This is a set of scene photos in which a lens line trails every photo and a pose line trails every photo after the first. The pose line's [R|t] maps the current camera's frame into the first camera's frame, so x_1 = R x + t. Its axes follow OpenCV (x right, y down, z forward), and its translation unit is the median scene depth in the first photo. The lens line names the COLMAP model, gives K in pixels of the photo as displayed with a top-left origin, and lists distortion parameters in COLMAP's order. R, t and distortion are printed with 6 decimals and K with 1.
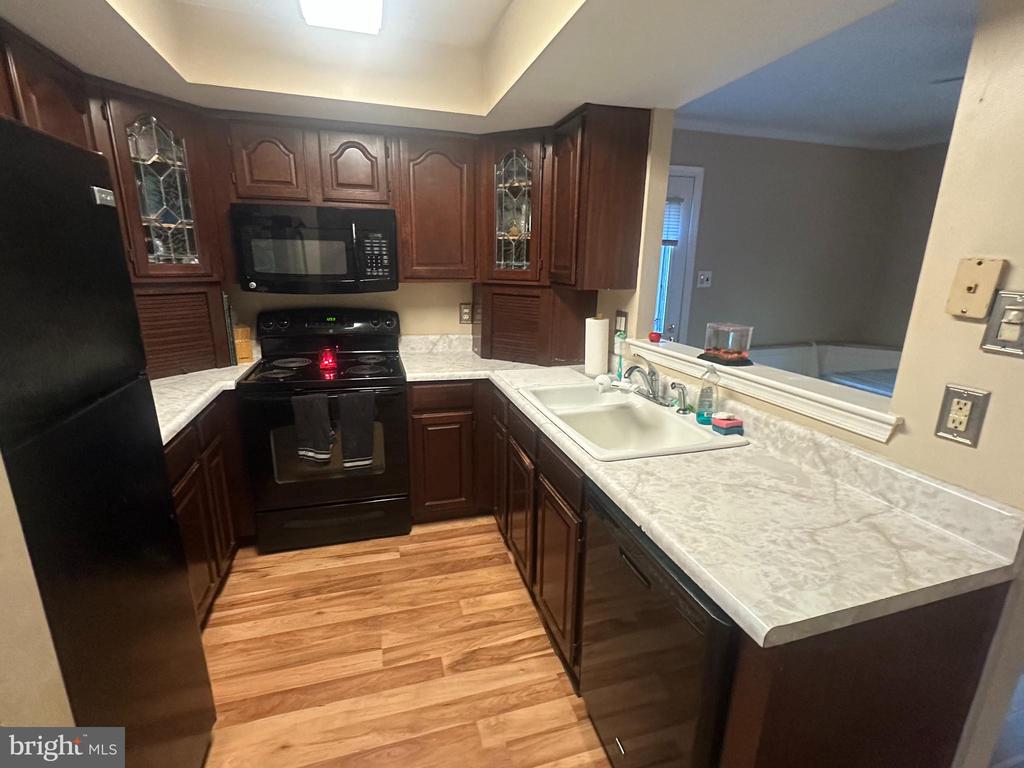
lens RADIAL K [[473.2, 0, 511.3], [0, 473.2, 382.3], [0, 0, 1]] dist [-0.000715, -0.000036]
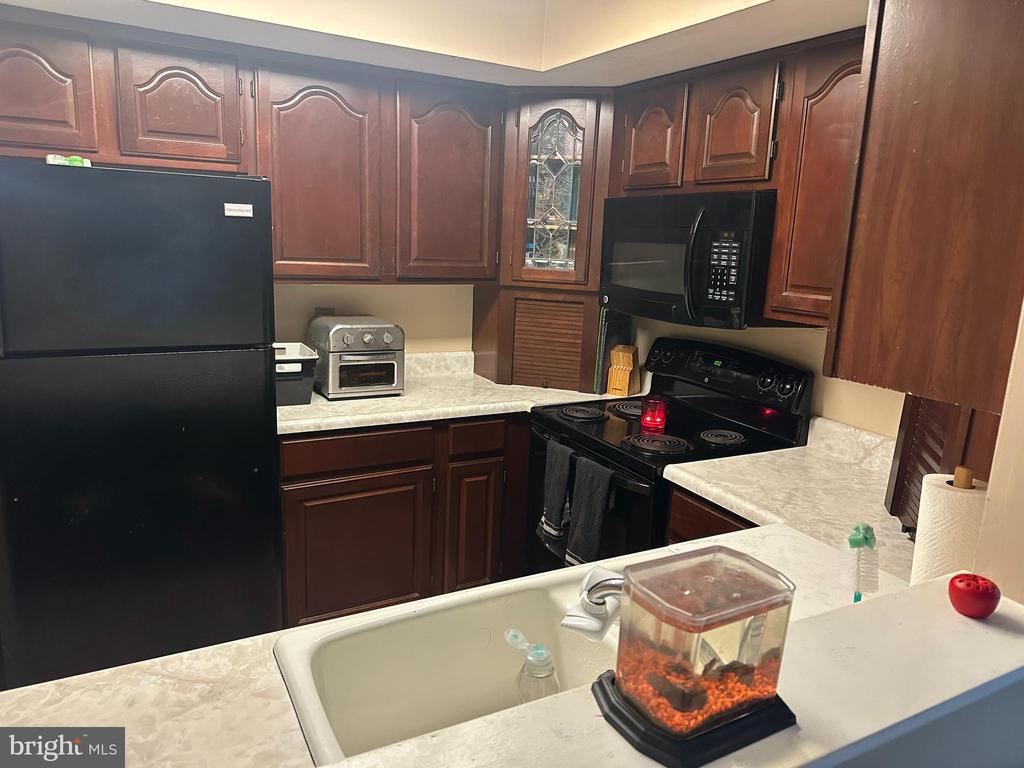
lens RADIAL K [[712.4, 0, 512.1], [0, 712.4, 385.6], [0, 0, 1]] dist [0.008337, 0.000016]
pose [[0.207463, 0.193464, -0.958922, 0.559399], [-0.284598, 0.949785, 0.130048, -0.168990], [0.935929, 0.245927, 0.252104, 0.561652]]
